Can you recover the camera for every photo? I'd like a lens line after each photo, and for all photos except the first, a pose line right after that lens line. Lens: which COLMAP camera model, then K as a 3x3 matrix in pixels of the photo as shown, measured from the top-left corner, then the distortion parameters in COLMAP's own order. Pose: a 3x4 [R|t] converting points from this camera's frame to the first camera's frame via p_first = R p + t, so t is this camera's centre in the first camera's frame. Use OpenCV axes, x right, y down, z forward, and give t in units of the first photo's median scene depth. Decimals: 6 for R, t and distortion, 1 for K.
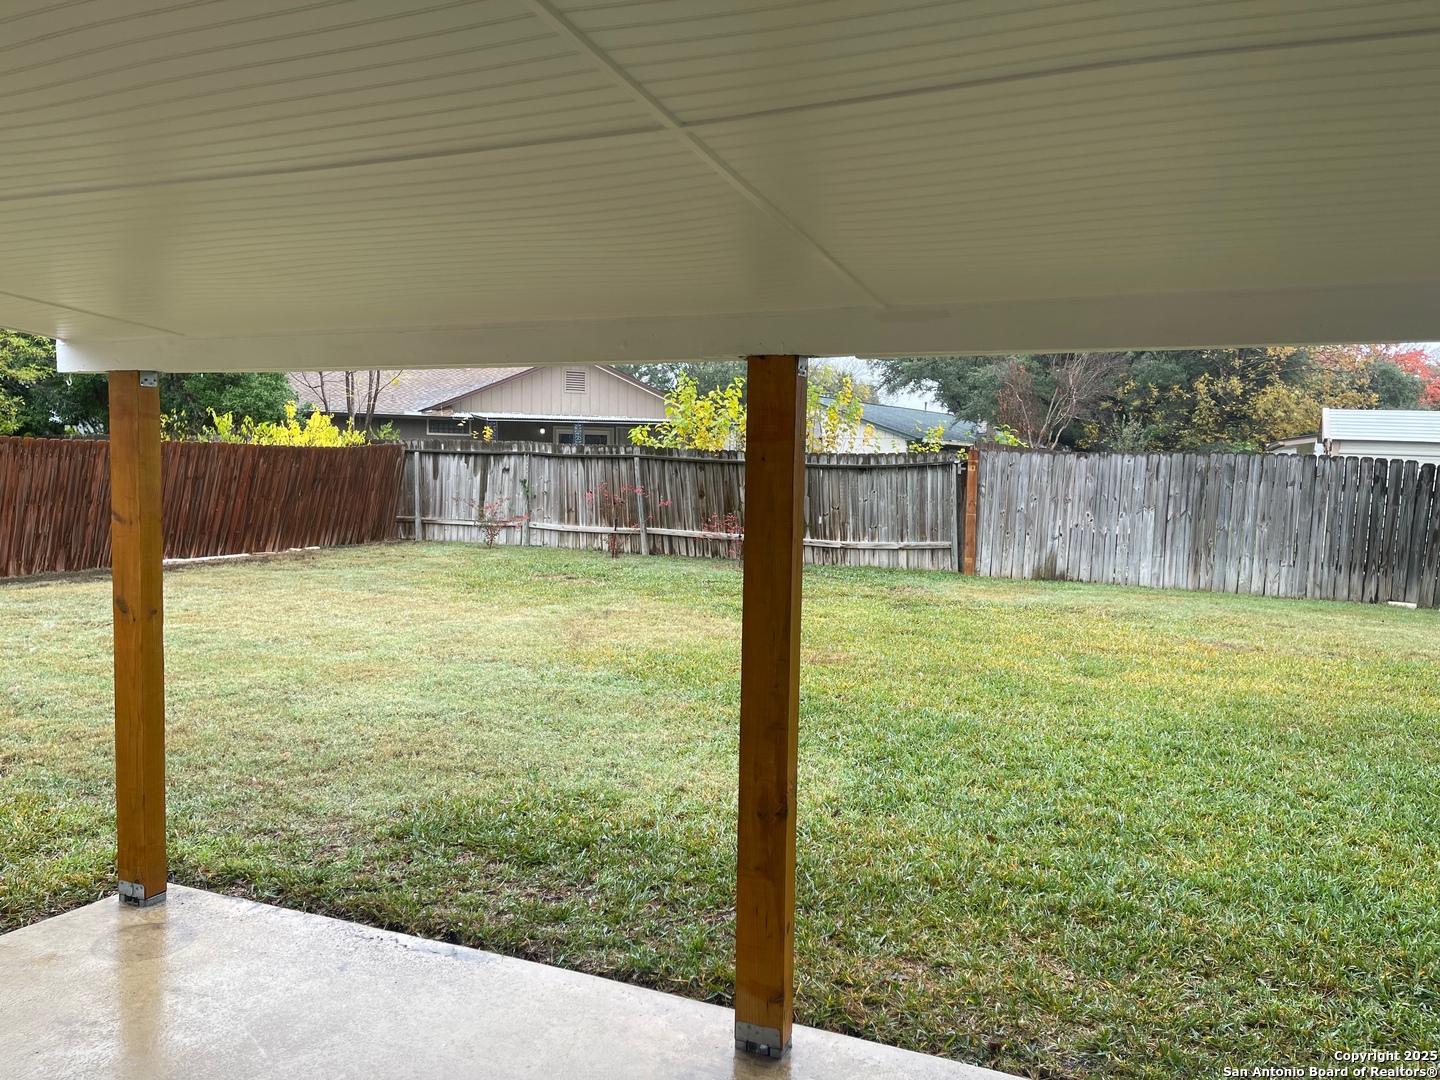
lens RADIAL K [[1082.8, 0, 720.7], [0, 1082.8, 531.8], [0, 0, 1]] dist [0.077703, -0.100483]
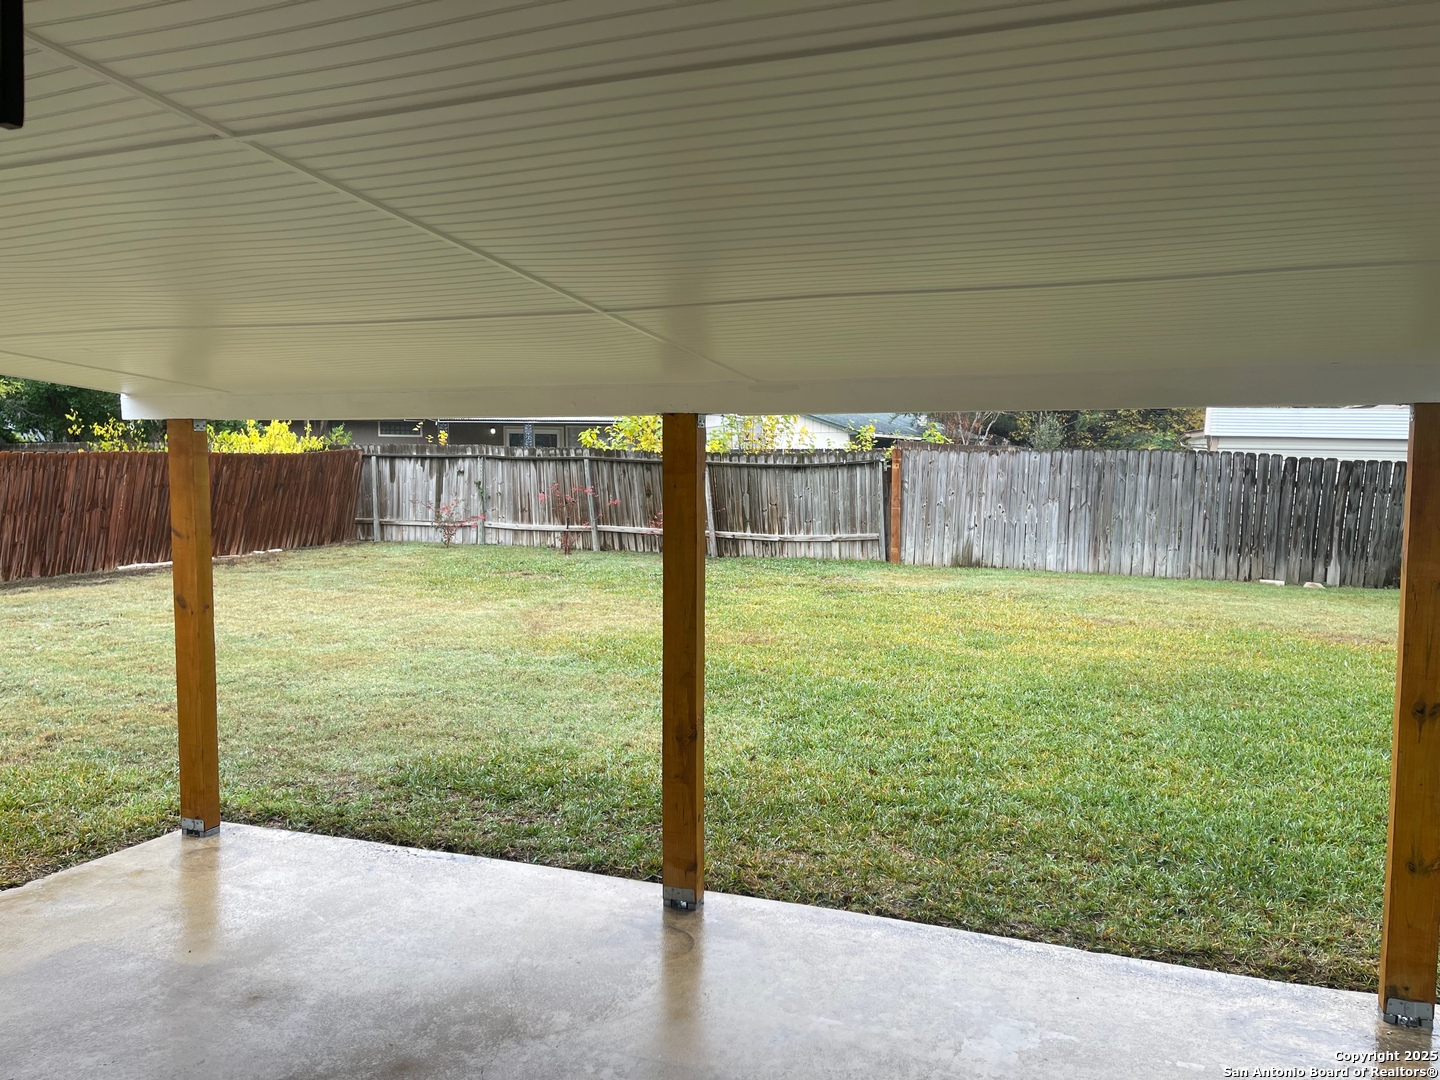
lens RADIAL K [[1082.8, 0, 730.6], [0, 1082.8, 539.8], [0, 0, 1]] dist [0.077703, -0.100483]
pose [[0.998428, -0.019015, 0.052733, 0.011166], [0.018270, 0.999727, 0.014564, -0.005067], [-0.052996, -0.013578, 0.998502, -0.127764]]
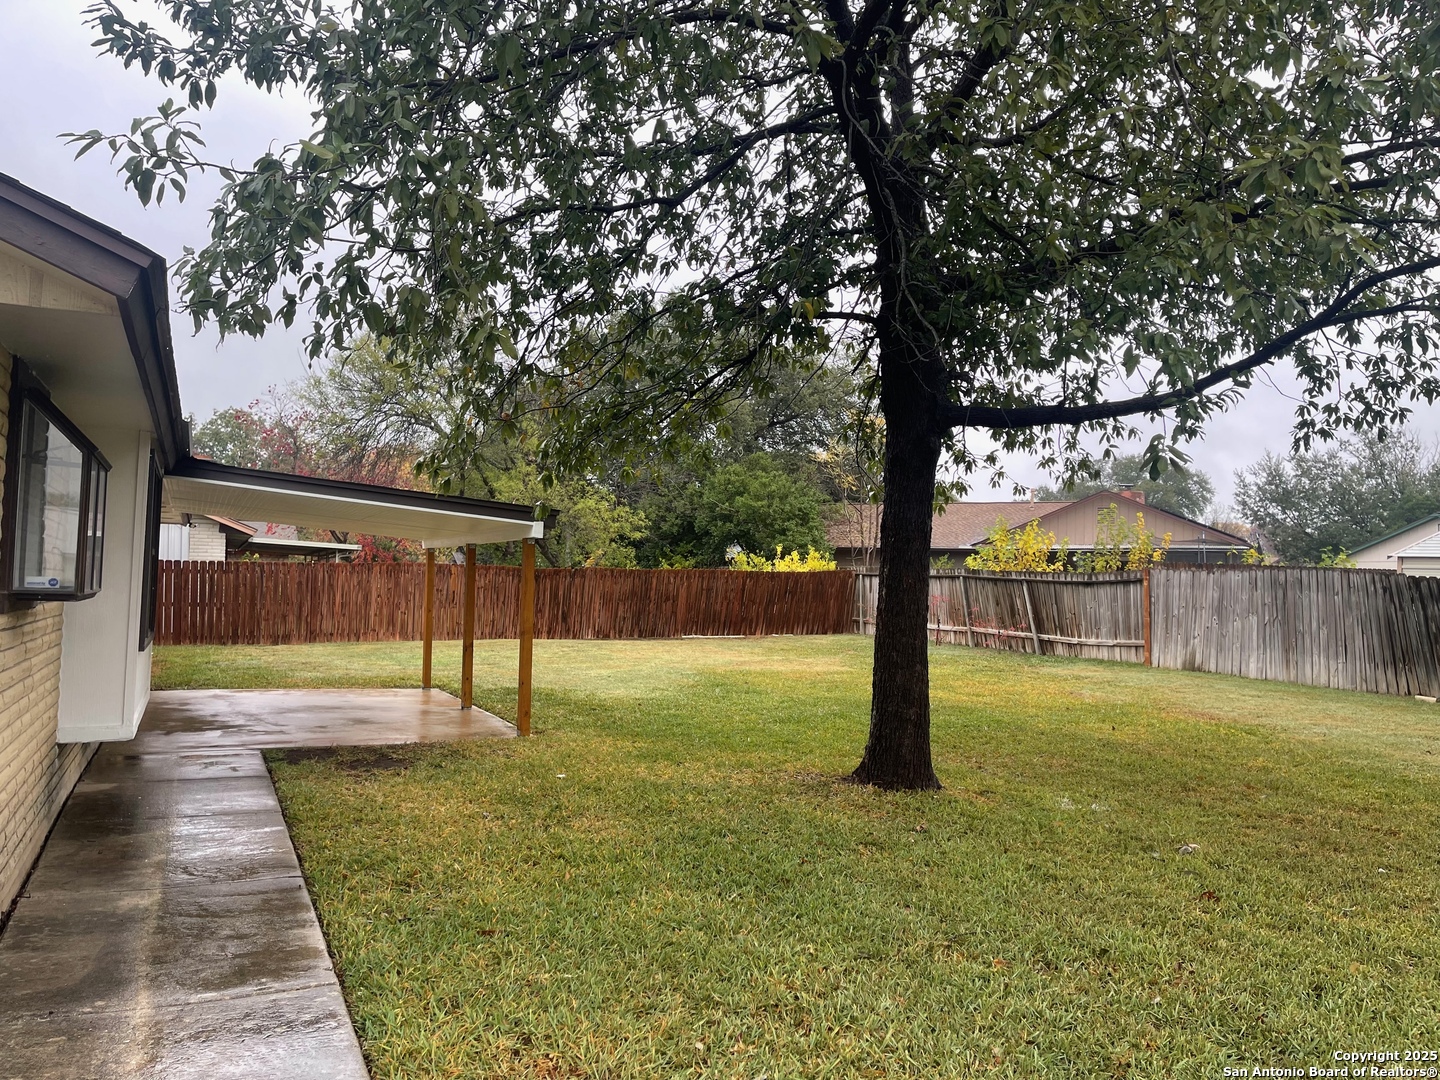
lens RADIAL K [[1082.8, 0, 723.1], [0, 1082.8, 536.0], [0, 0, 1]] dist [0.077703, -0.100483]
pose [[0.752799, -0.031042, -0.657518, 1.164707], [-0.046262, 0.993922, -0.099890, 0.065032], [0.656622, 0.105615, 0.746788, -0.500498]]
